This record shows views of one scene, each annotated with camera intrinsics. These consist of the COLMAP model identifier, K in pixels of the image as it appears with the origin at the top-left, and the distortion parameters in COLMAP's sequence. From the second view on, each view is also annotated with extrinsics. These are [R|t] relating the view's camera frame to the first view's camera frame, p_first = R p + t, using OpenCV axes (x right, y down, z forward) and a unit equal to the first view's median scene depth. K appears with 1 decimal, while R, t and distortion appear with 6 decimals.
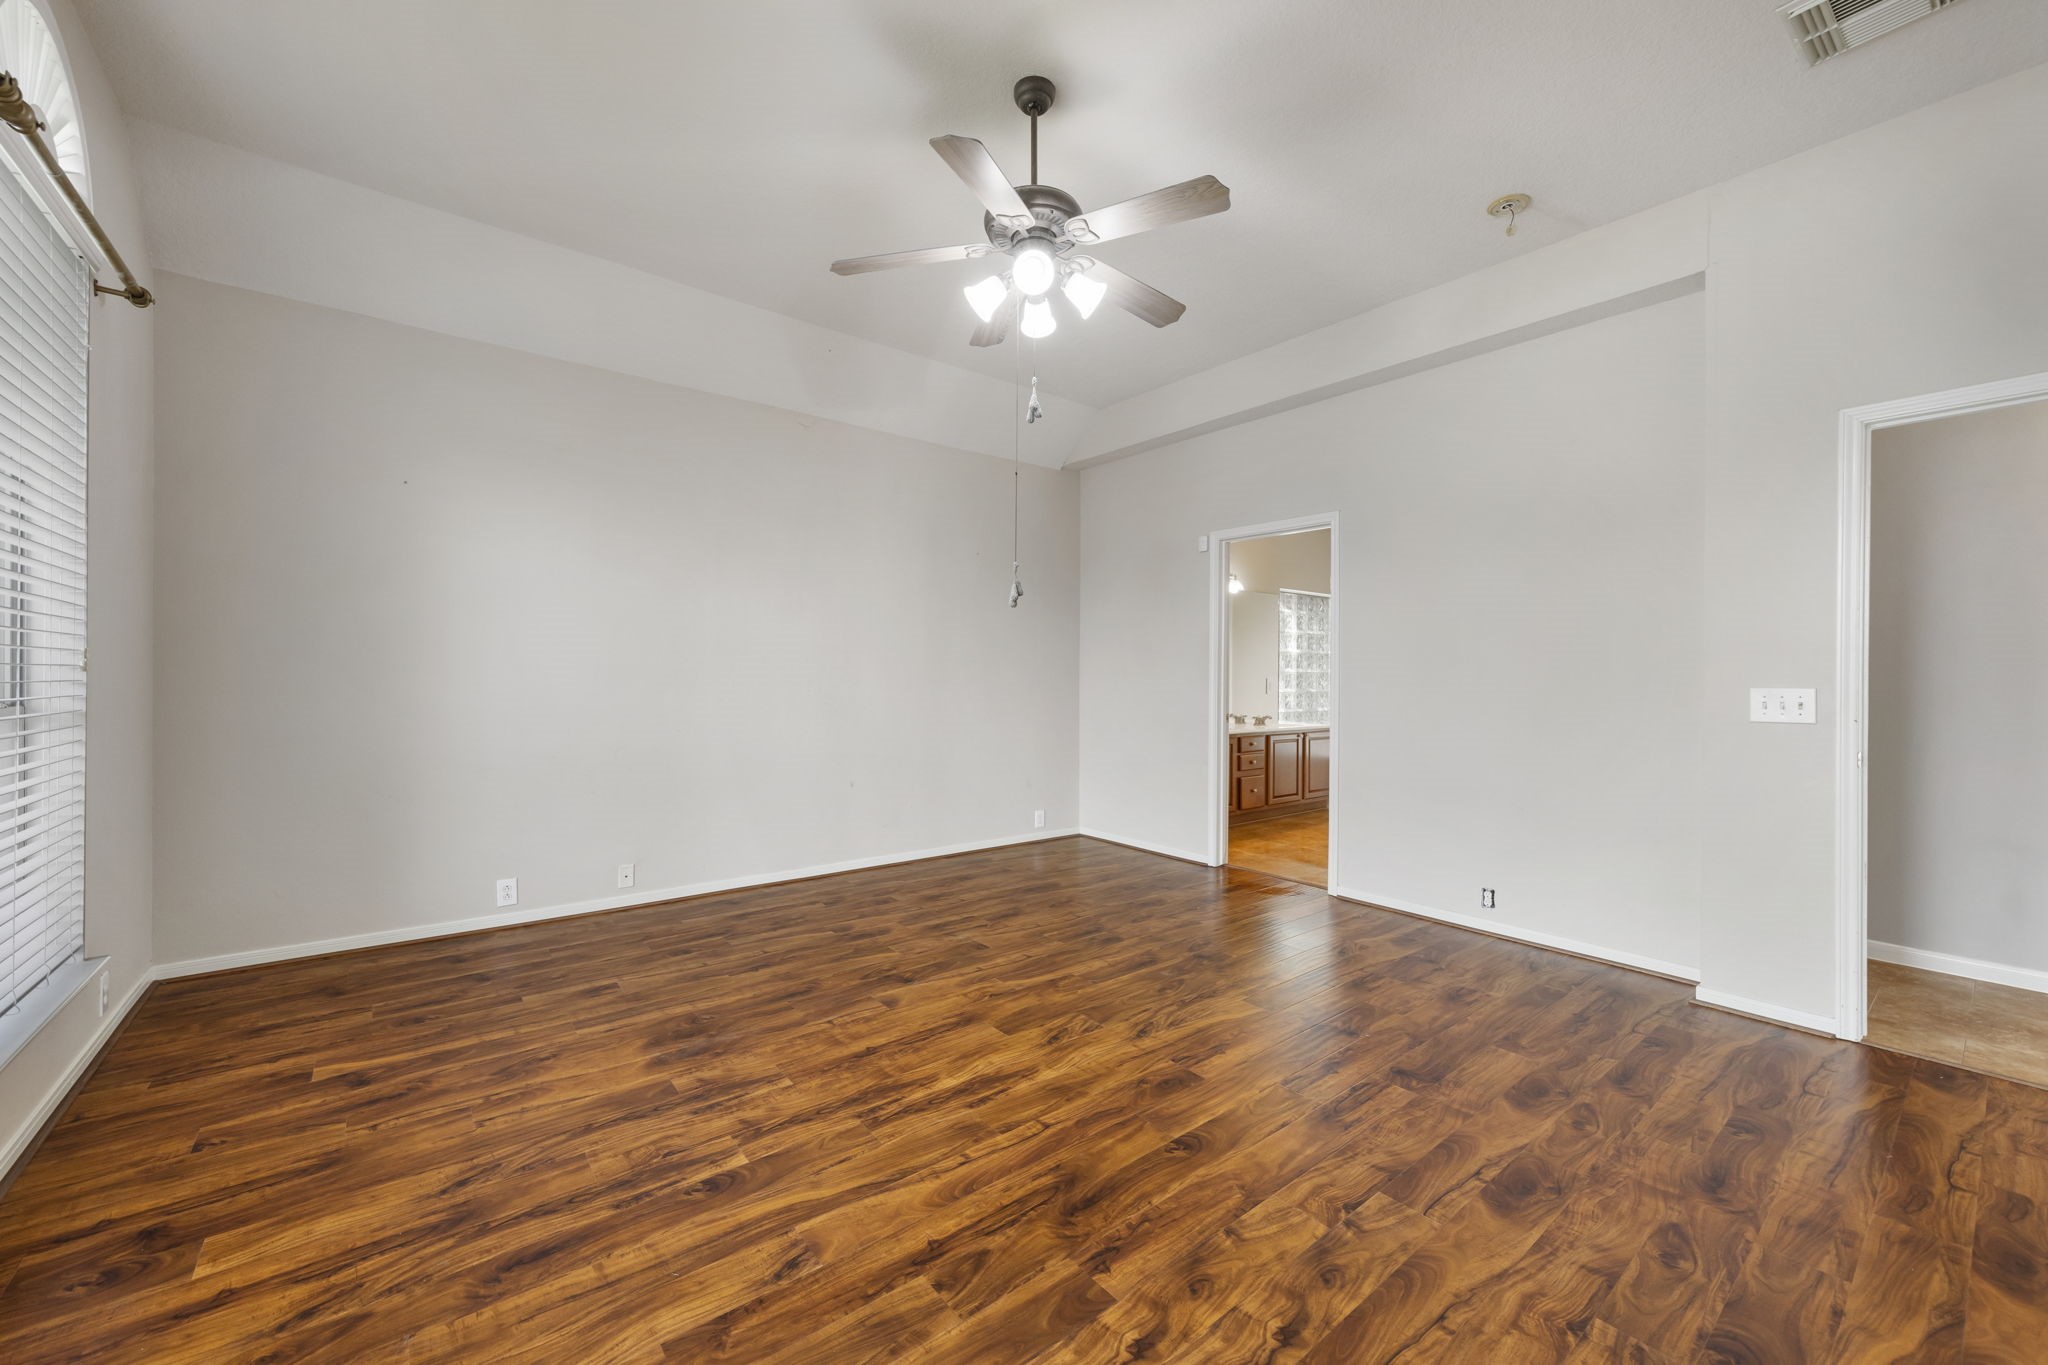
lens RADIAL K [[793.7, 0, 1028.0], [0, 793.7, 682.9], [0, 0, 1]] dist [0.000152, 0.000050]
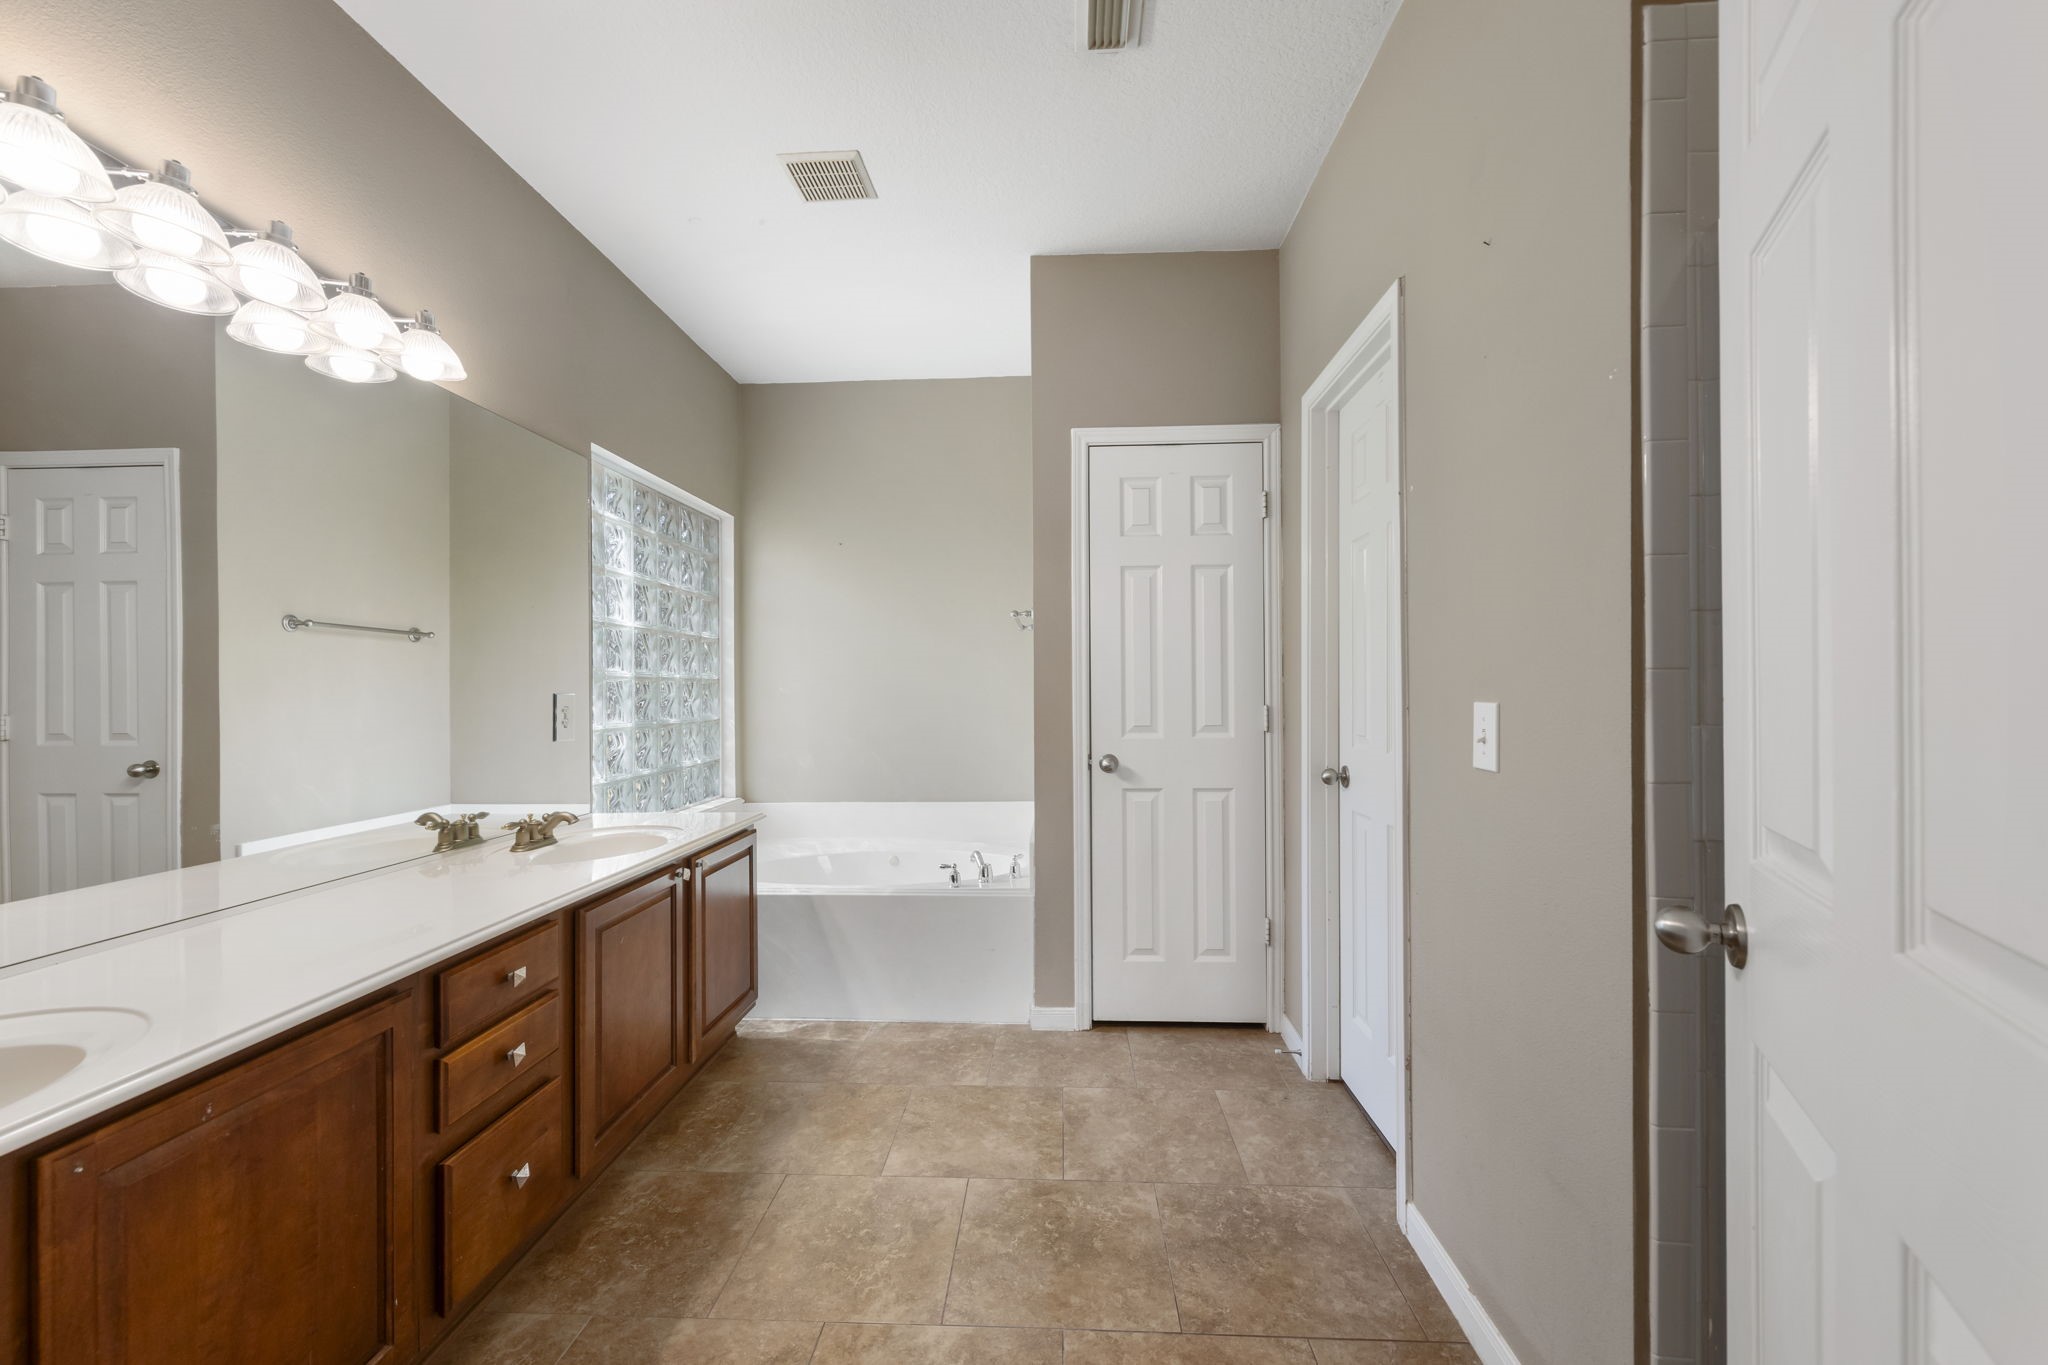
lens RADIAL K [[793.7, 0, 1029.3], [0, 793.7, 687.5], [0, 0, 1]] dist [0.000152, 0.000050]
pose [[0.658059, -0.004376, 0.752953, 0.169124], [0.003201, 0.999990, 0.003014, -0.008592], [-0.752959, 0.000427, 0.658067, 0.590921]]
